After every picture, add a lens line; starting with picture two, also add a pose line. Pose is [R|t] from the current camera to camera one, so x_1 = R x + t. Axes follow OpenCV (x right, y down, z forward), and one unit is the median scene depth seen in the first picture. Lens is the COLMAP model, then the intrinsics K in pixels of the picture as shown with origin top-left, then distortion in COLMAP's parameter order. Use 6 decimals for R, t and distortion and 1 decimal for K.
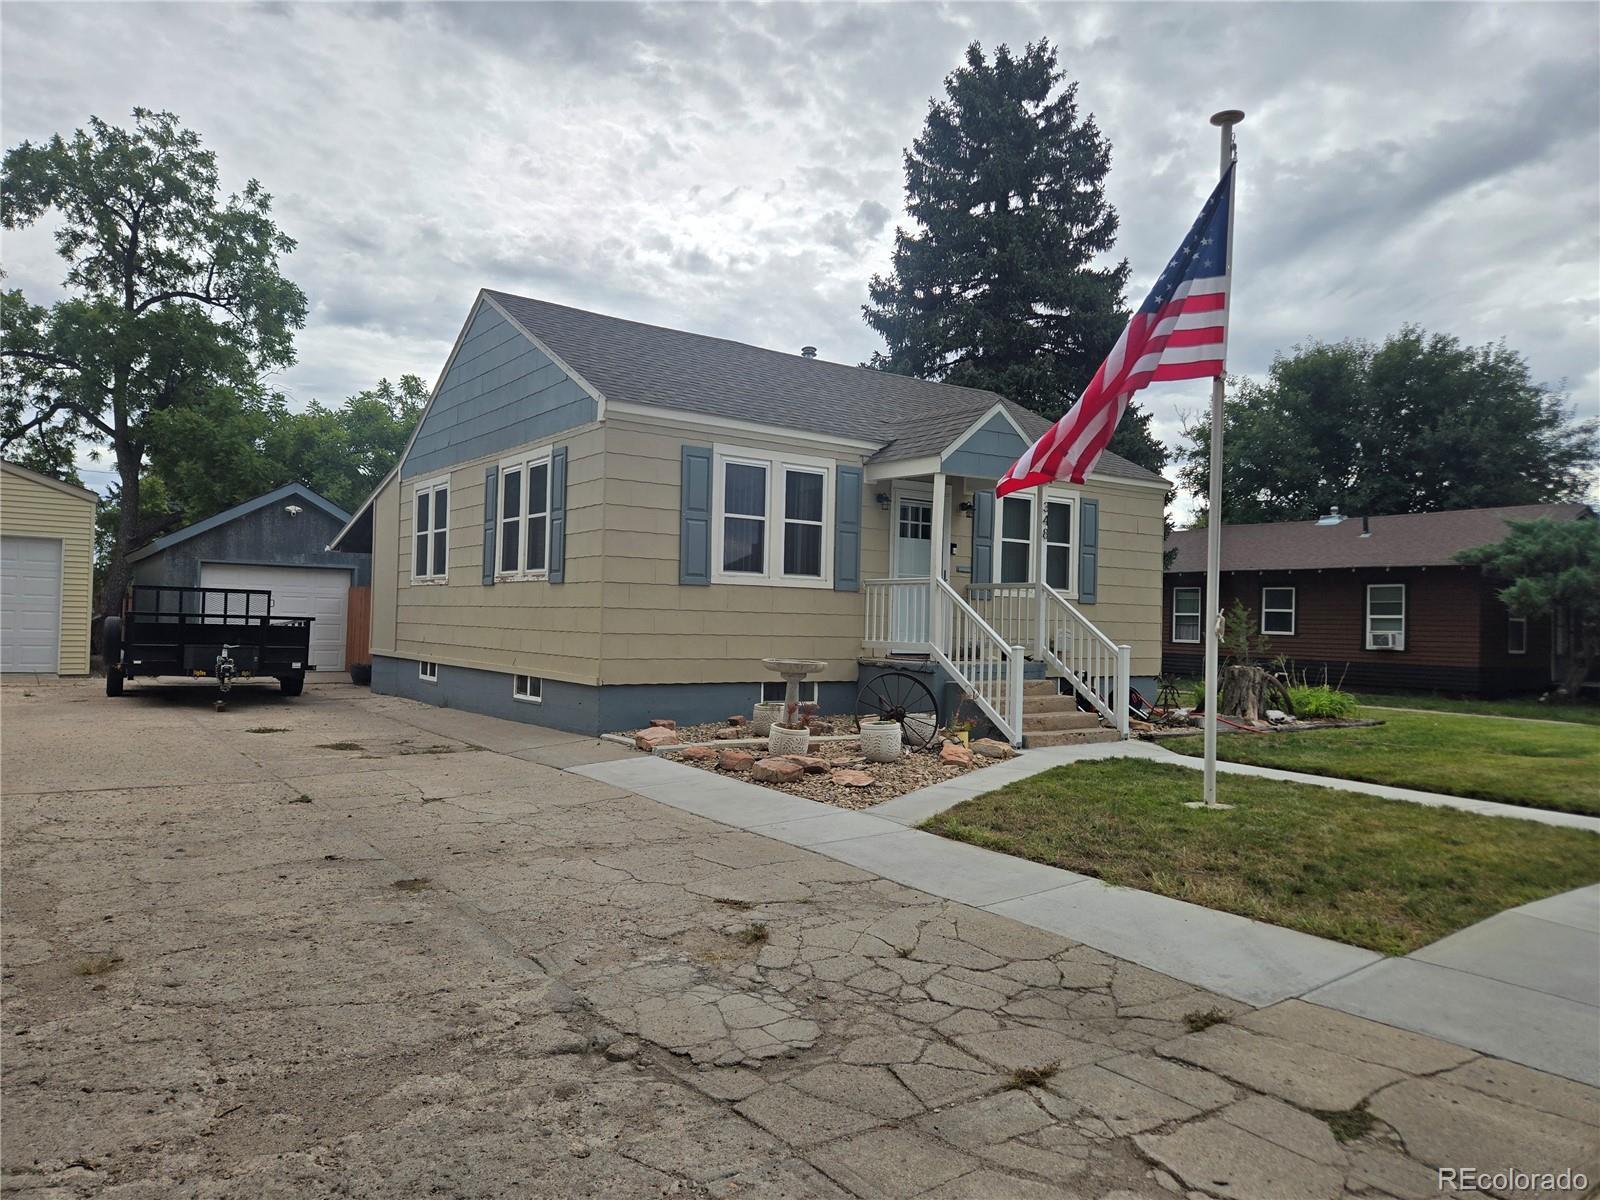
lens RADIAL K [[1079.7, 0, 800.0], [0, 1079.7, 600.0], [0, 0, 1]] dist [0.059317, -0.041031]
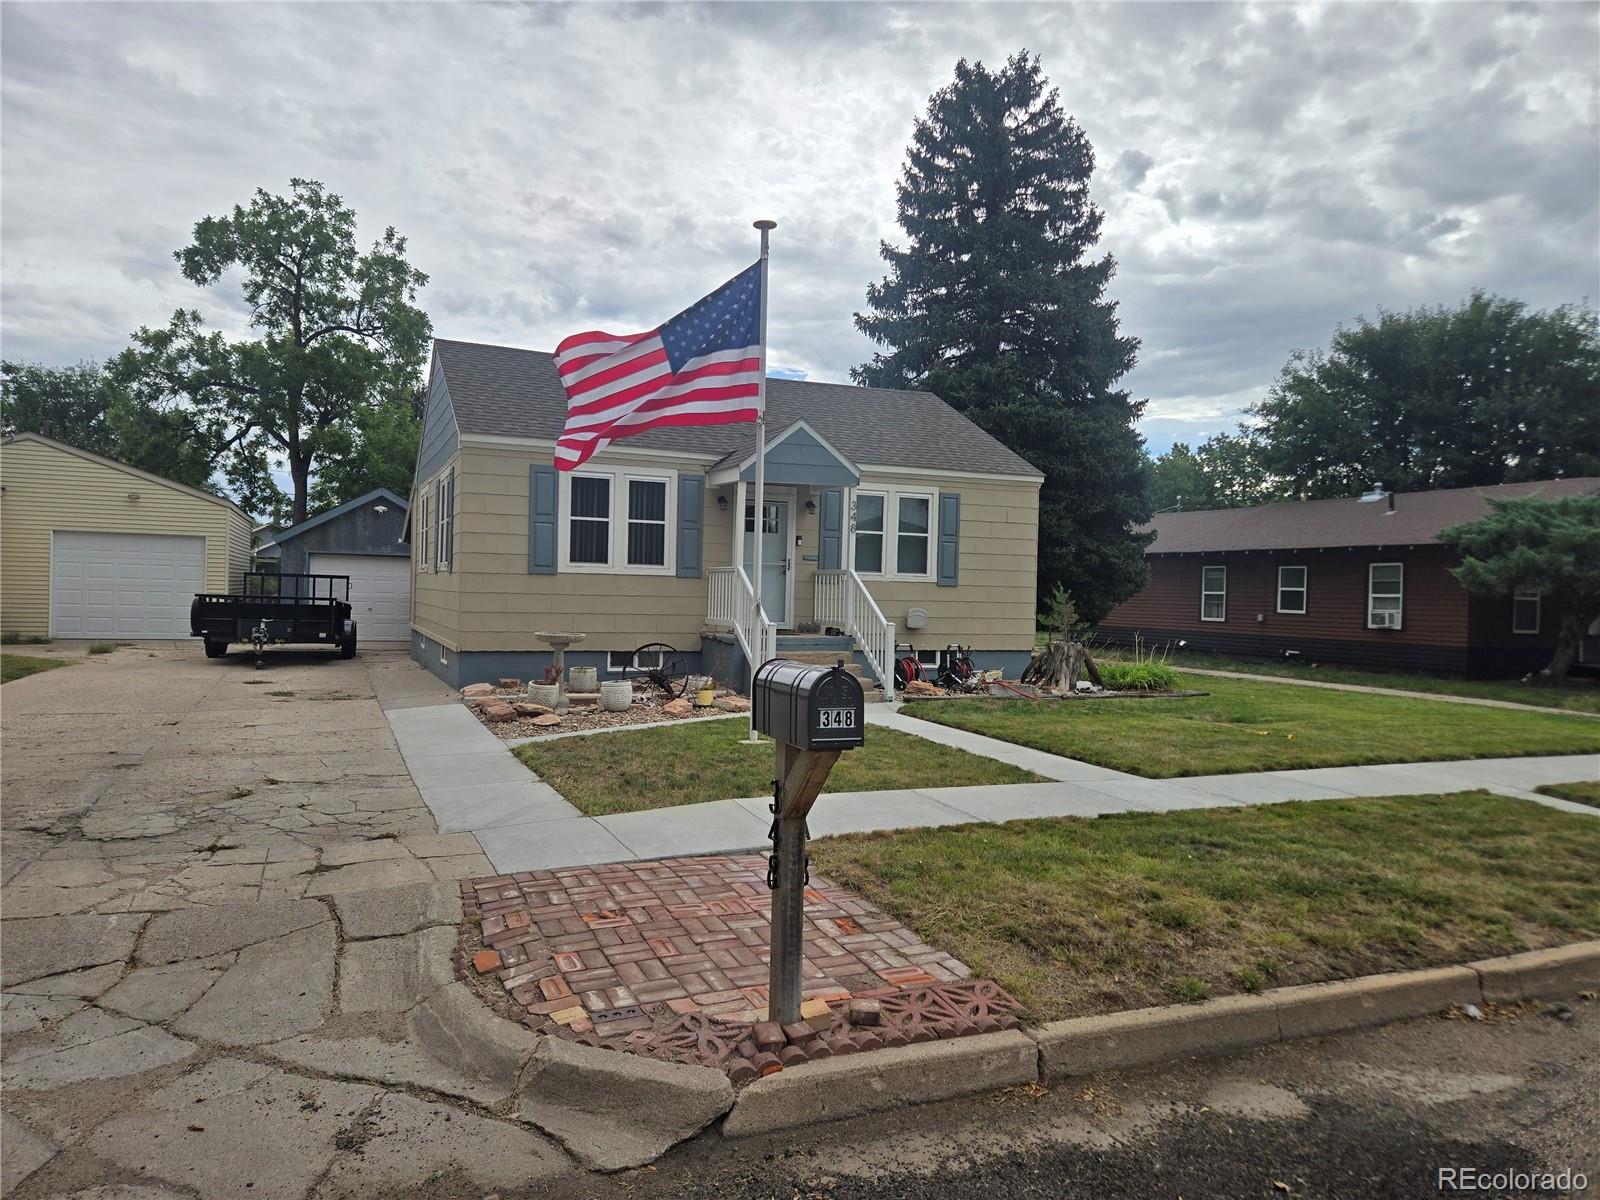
lens RADIAL K [[1079.7, 0, 800.0], [0, 1079.7, 600.0], [0, 0, 1]] dist [0.059317, -0.041031]
pose [[0.977310, 0.000627, -0.211811, 0.231872], [0.004167, 0.999745, 0.022188, -0.005063], [0.211771, -0.022567, 0.977059, -0.090362]]
